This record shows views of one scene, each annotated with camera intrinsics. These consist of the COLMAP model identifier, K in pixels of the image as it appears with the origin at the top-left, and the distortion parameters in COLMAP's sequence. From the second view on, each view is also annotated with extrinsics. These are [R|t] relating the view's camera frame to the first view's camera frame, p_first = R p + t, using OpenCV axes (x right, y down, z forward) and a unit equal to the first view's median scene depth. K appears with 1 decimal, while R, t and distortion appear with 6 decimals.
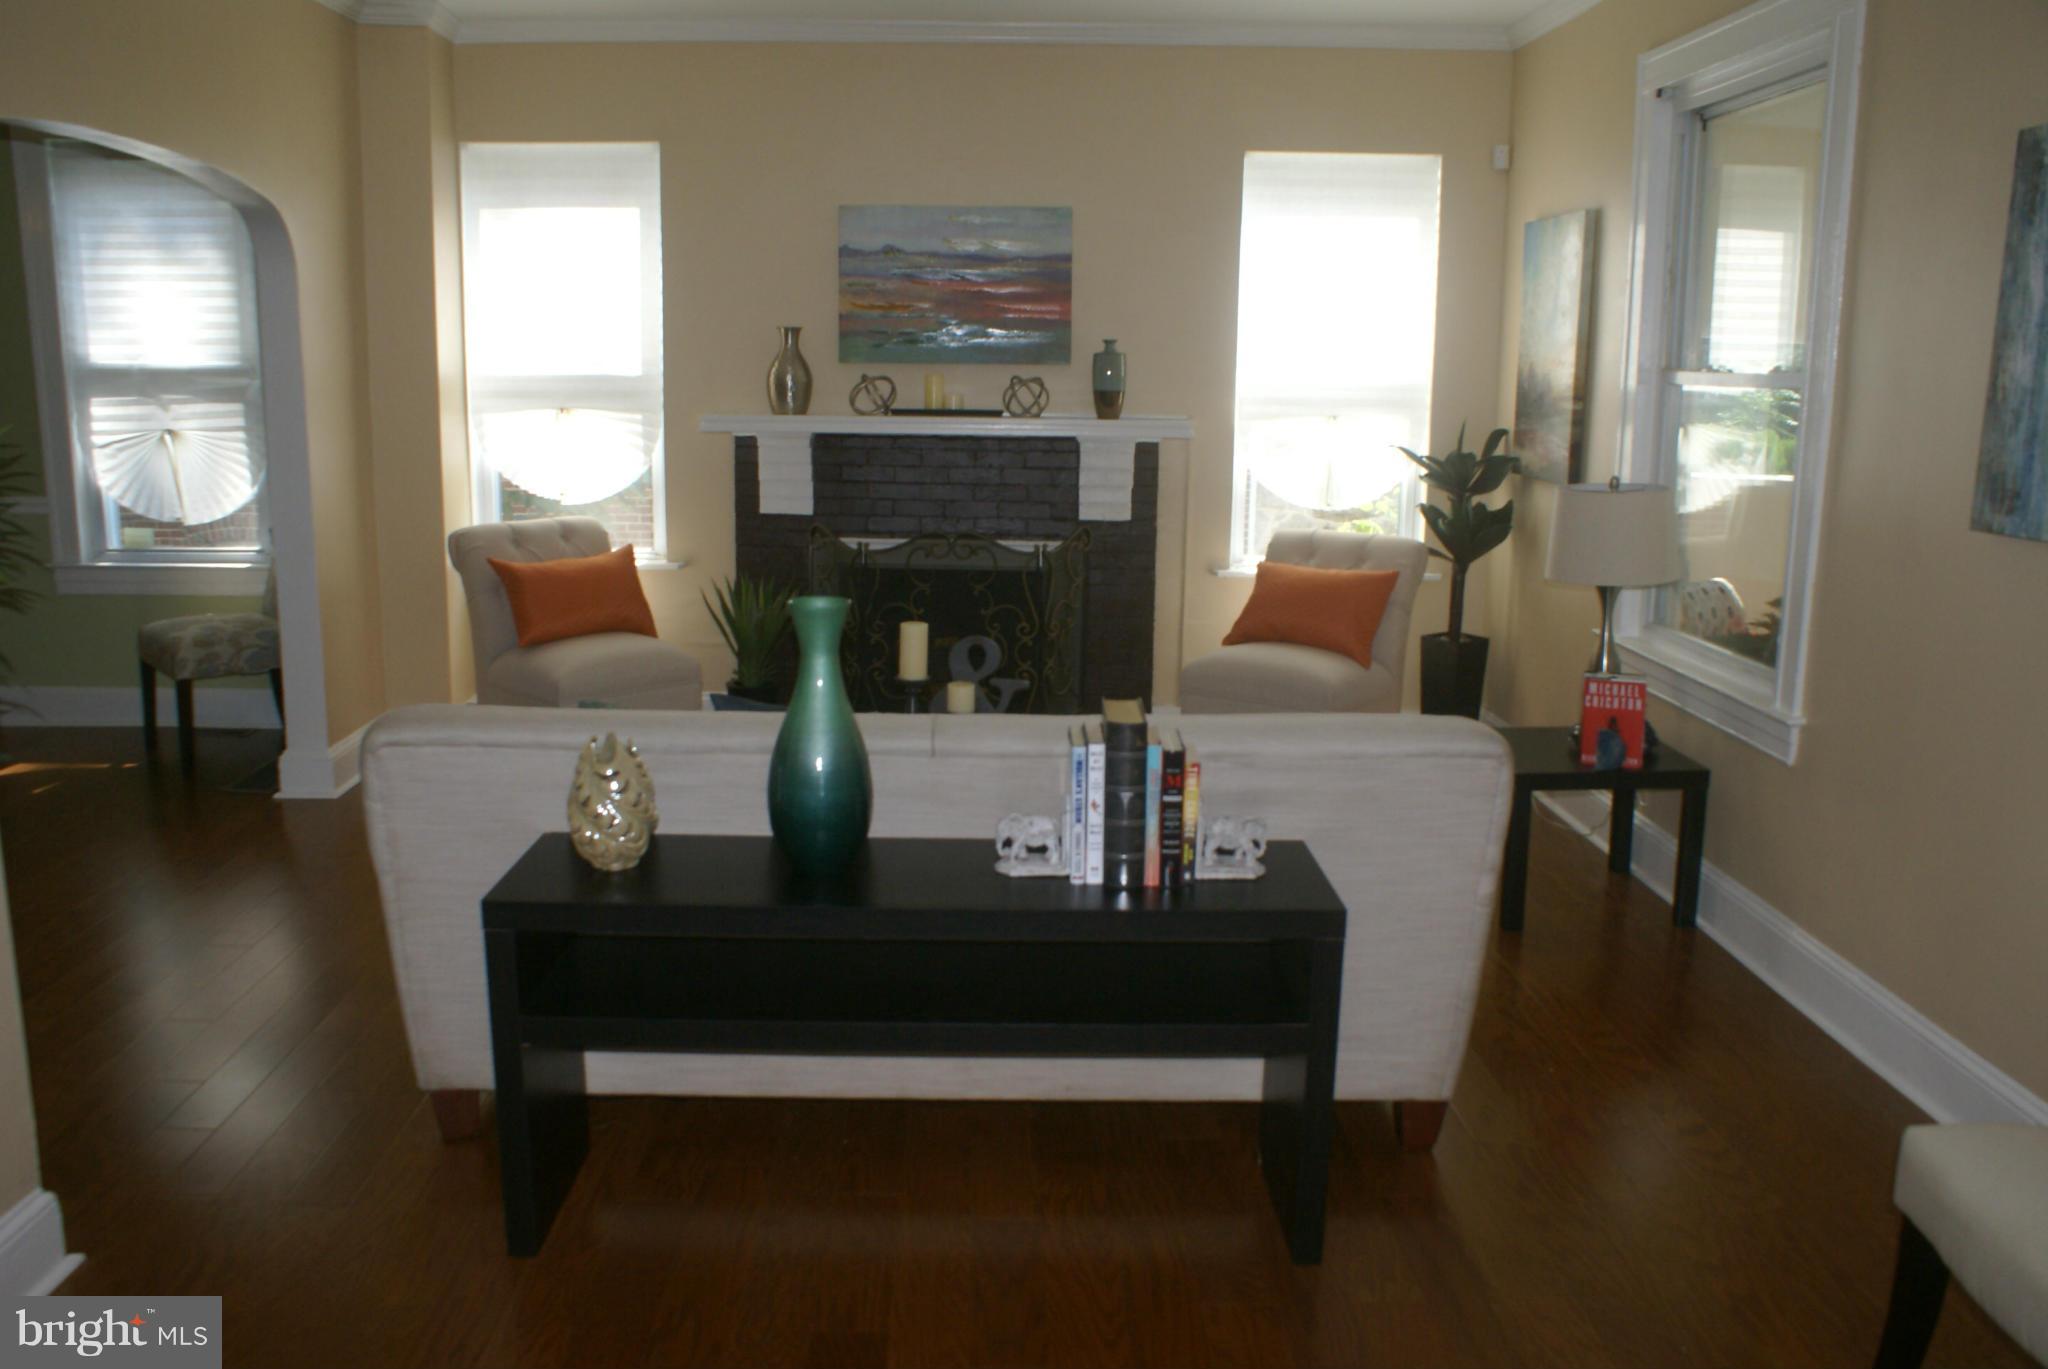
lens RADIAL K [[1650.9, 0, 1001.8], [0, 1650.9, 687.6], [0, 0, 1]] dist [-0.123481, 0.095558]
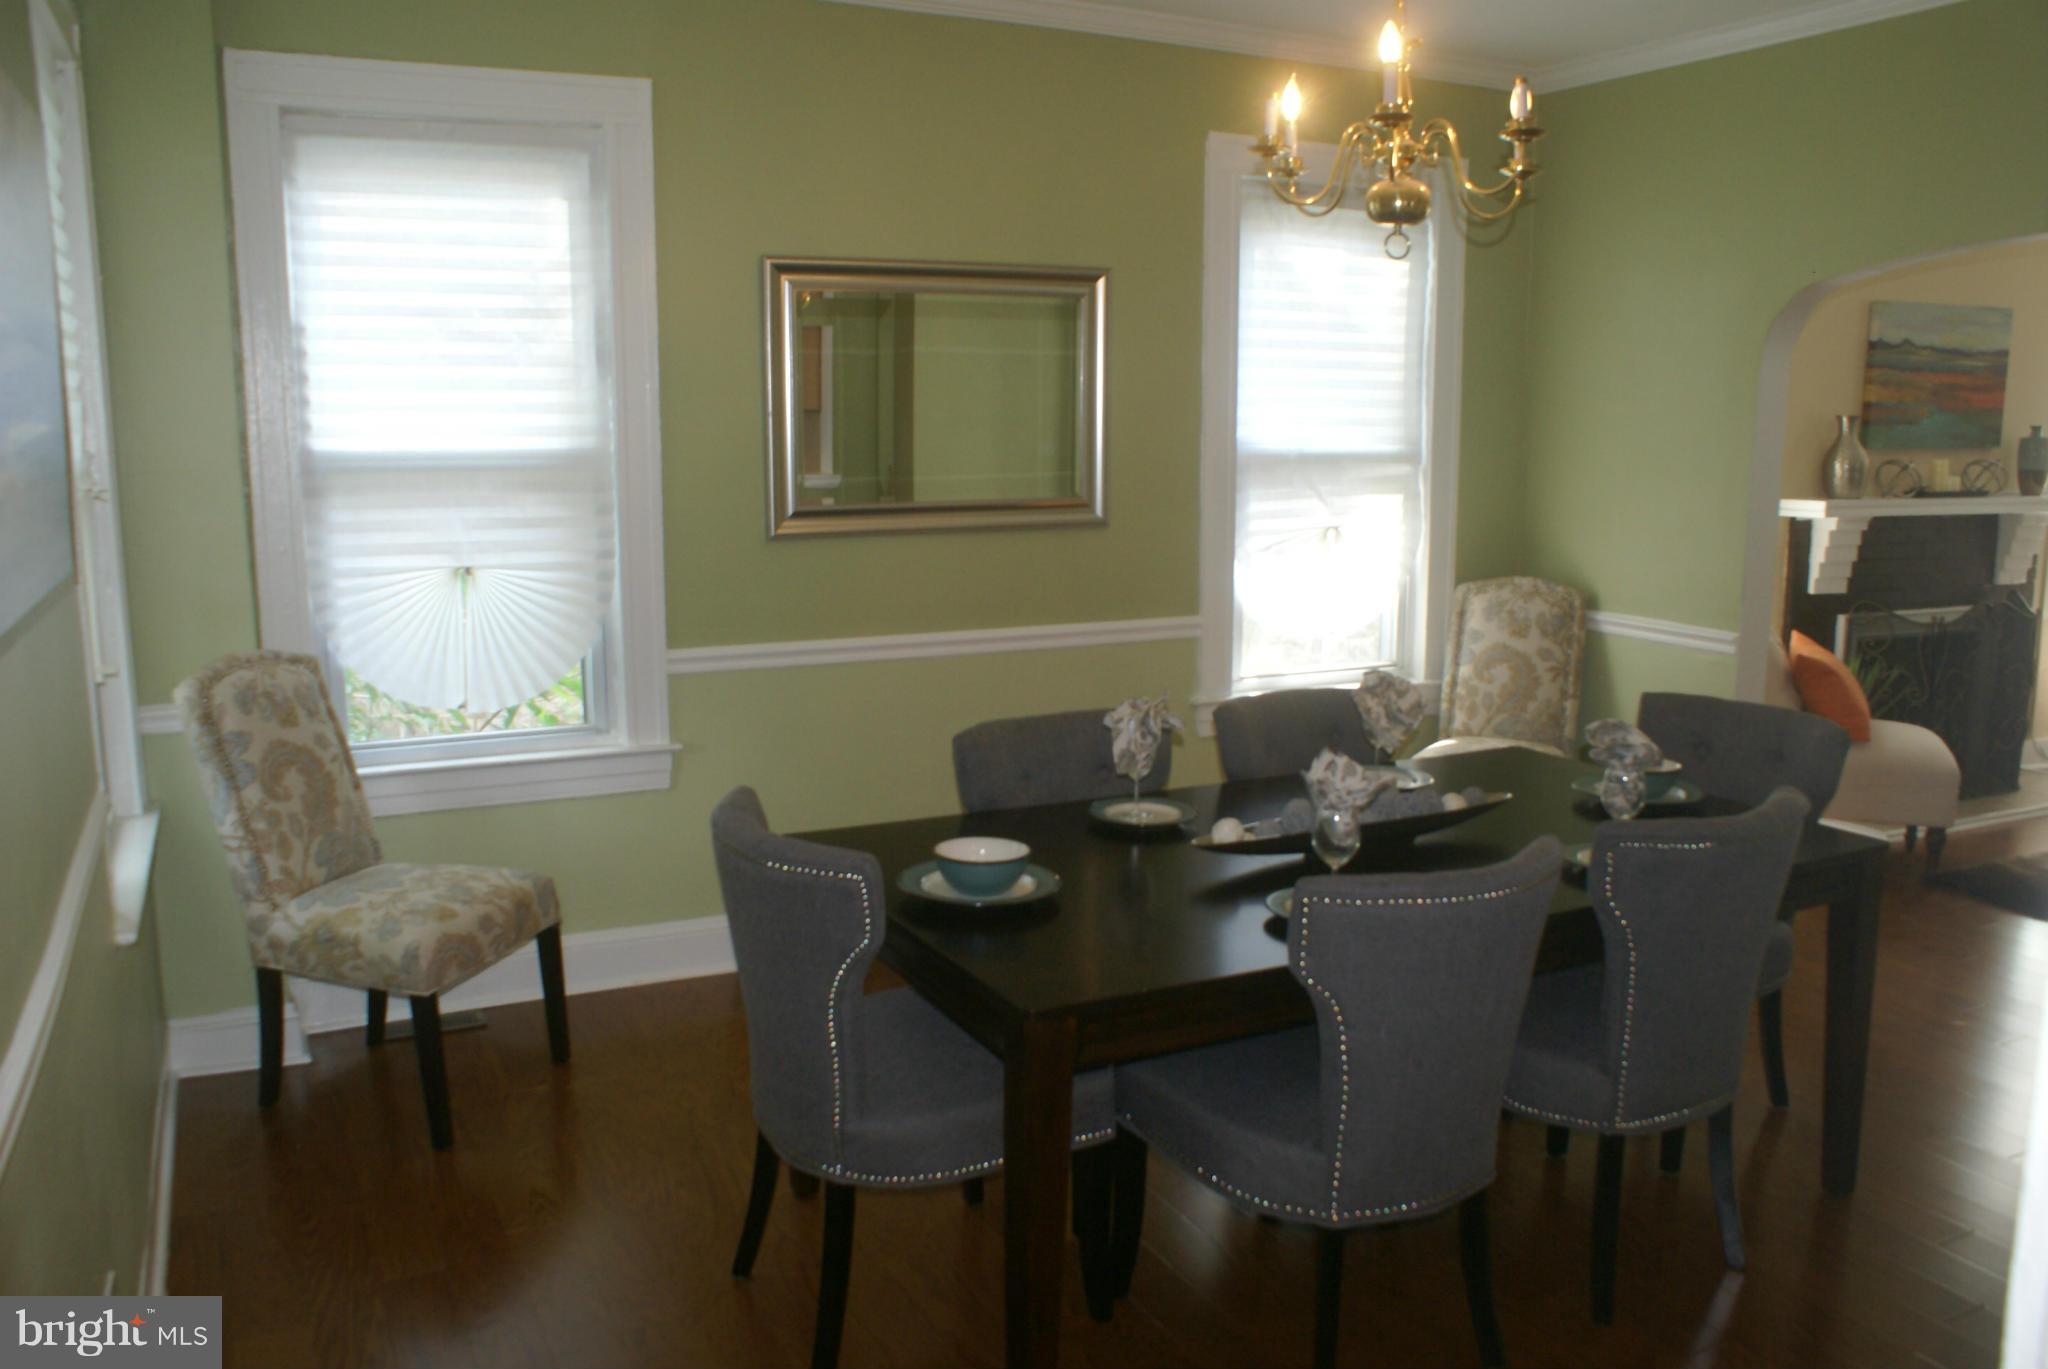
lens RADIAL K [[1650.9, 0, 959.7], [0, 1650.9, 716.4], [0, 0, 1]] dist [-0.123481, 0.095558]
pose [[0.905457, -0.086990, 0.415429, -1.123735], [0.096797, 0.995301, -0.002562, -0.083851], [-0.413254, 0.042532, 0.909622, 0.325554]]
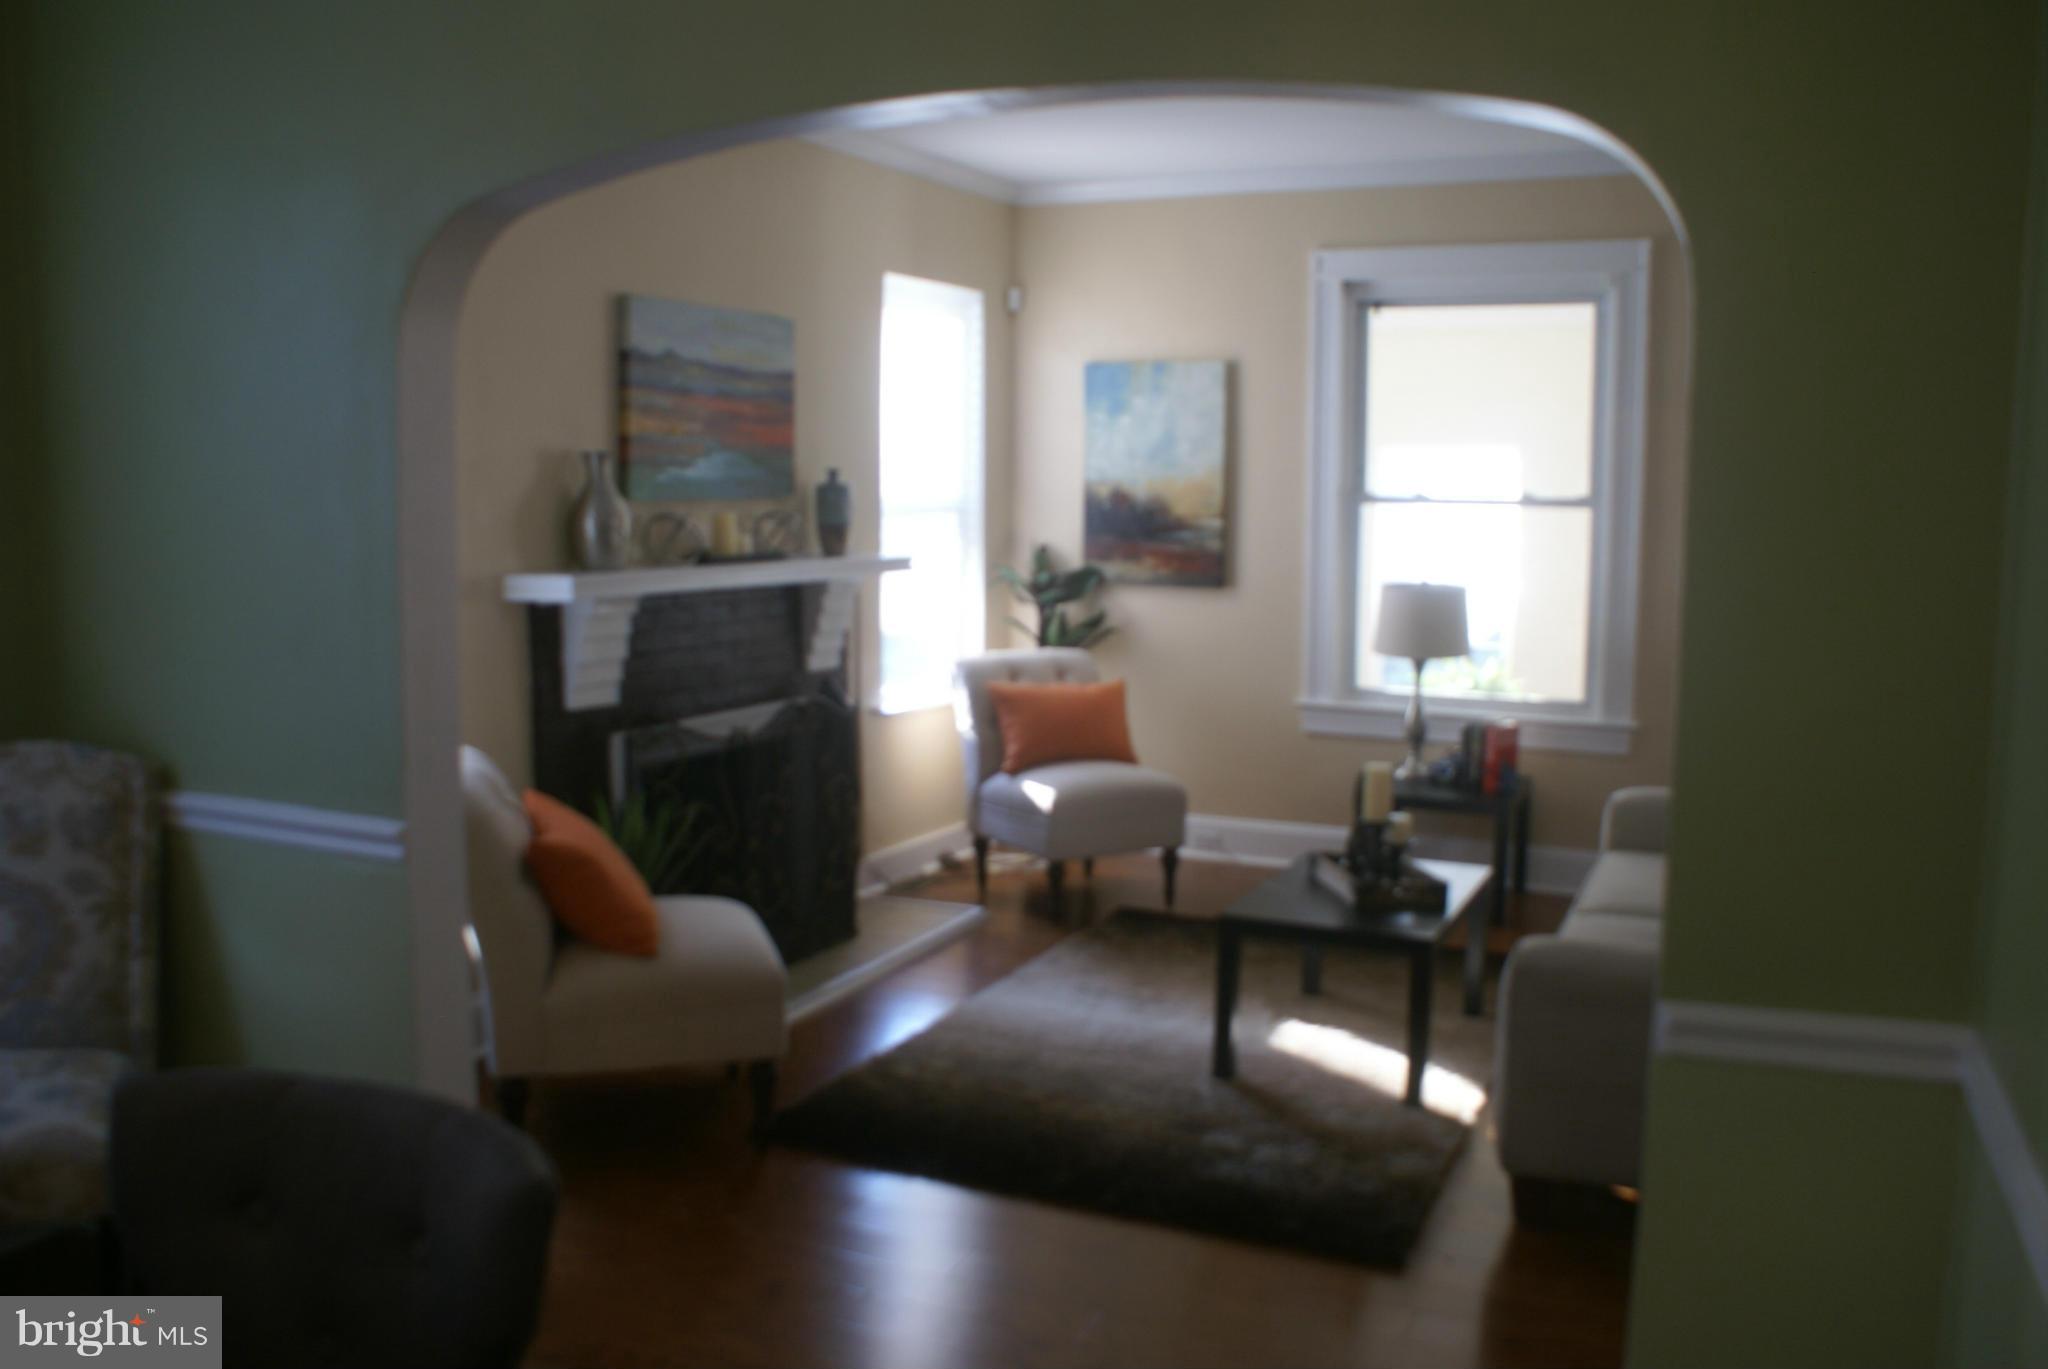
lens RADIAL K [[1709.7, 0, 1031.0], [0, 1709.7, 691.2], [0, 0, 1]] dist [-0.058260, -0.009569]
pose [[0.423071, -0.117311, 0.898471, -0.769658], [0.177695, 0.983071, 0.044684, -0.118638], [-0.888502, 0.140749, 0.436754, 0.529057]]
